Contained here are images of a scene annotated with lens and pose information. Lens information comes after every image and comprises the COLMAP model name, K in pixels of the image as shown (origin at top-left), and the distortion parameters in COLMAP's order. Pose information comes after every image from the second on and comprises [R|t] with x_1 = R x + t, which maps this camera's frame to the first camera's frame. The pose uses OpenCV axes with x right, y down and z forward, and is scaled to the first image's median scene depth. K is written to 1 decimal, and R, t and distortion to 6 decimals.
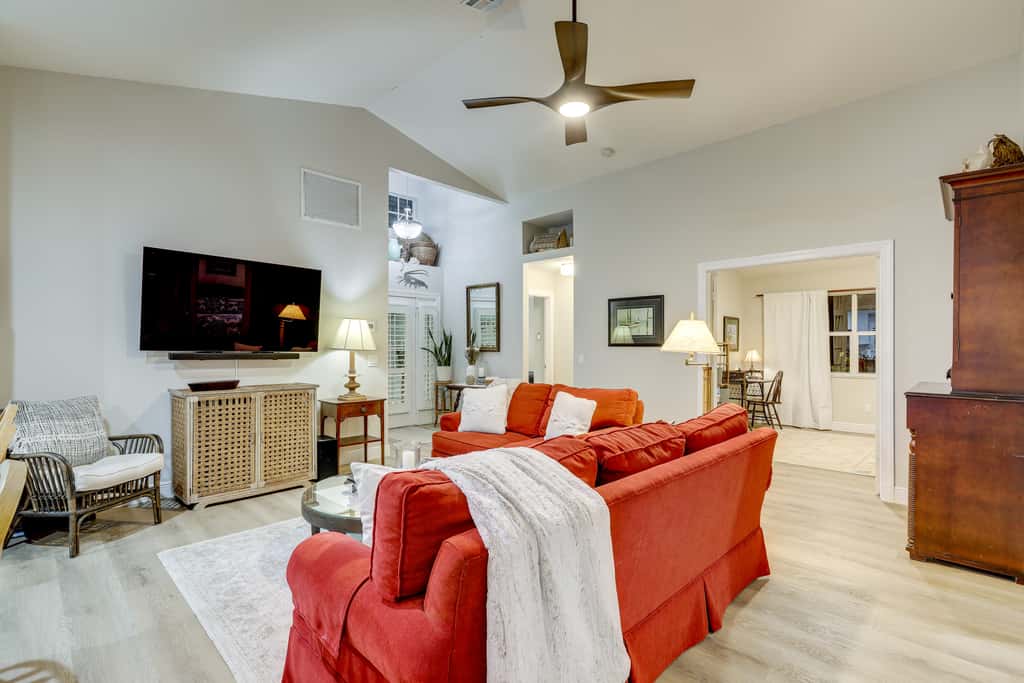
lens RADIAL K [[480.6, 0, 512.2], [0, 480.6, 344.6], [0, 0, 1]] dist [0.002554, 0.000911]
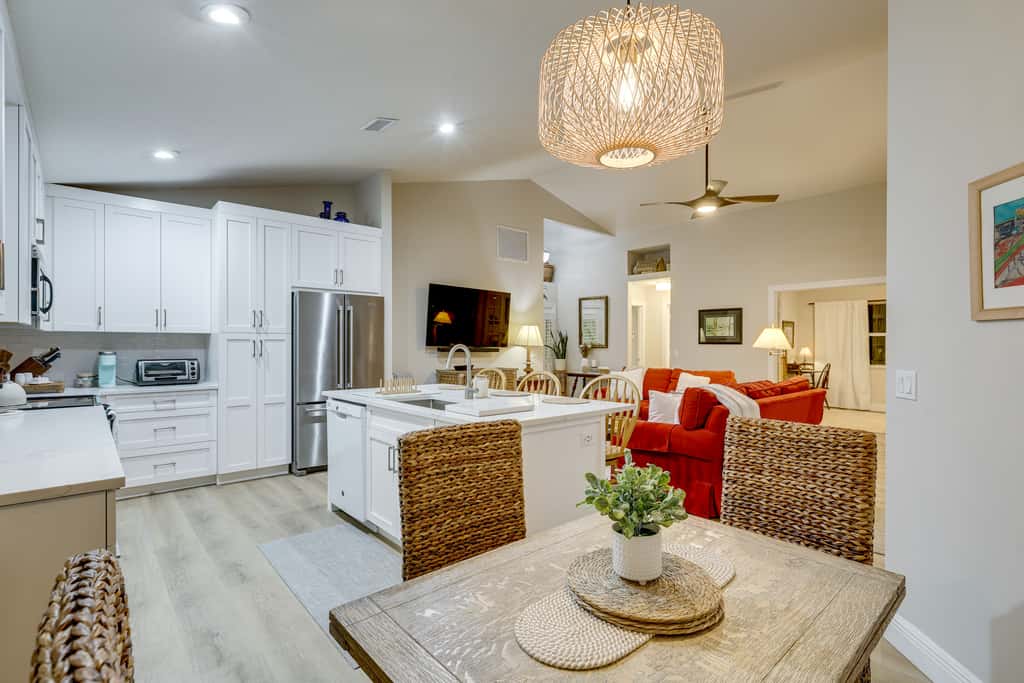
lens RADIAL K [[480.6, 0, 514.7], [0, 480.6, 344.1], [0, 0, 1]] dist [0.002554, 0.000911]
pose [[0.997621, 0.002211, -0.068898, -0.201432], [-0.001957, 0.999991, 0.003760, -0.000357], [0.068905, -0.003616, 0.997617, -0.361181]]
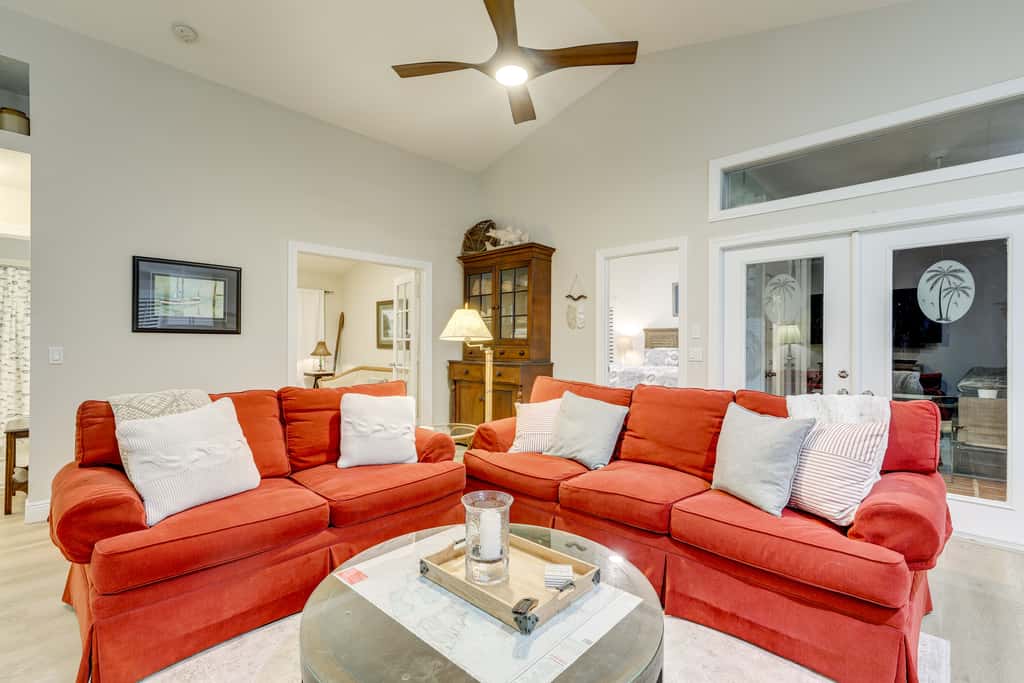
lens RADIAL K [[456.5, 0, 511.9], [0, 456.5, 343.4], [0, 0, 1]] dist [-0.000231, -0.000377]
pose [[-0.010582, 0.002259, 0.999941, -0.342715], [-0.007212, 0.999971, -0.002335, 0.014205], [-0.999918, -0.007236, -0.010566, 0.447576]]
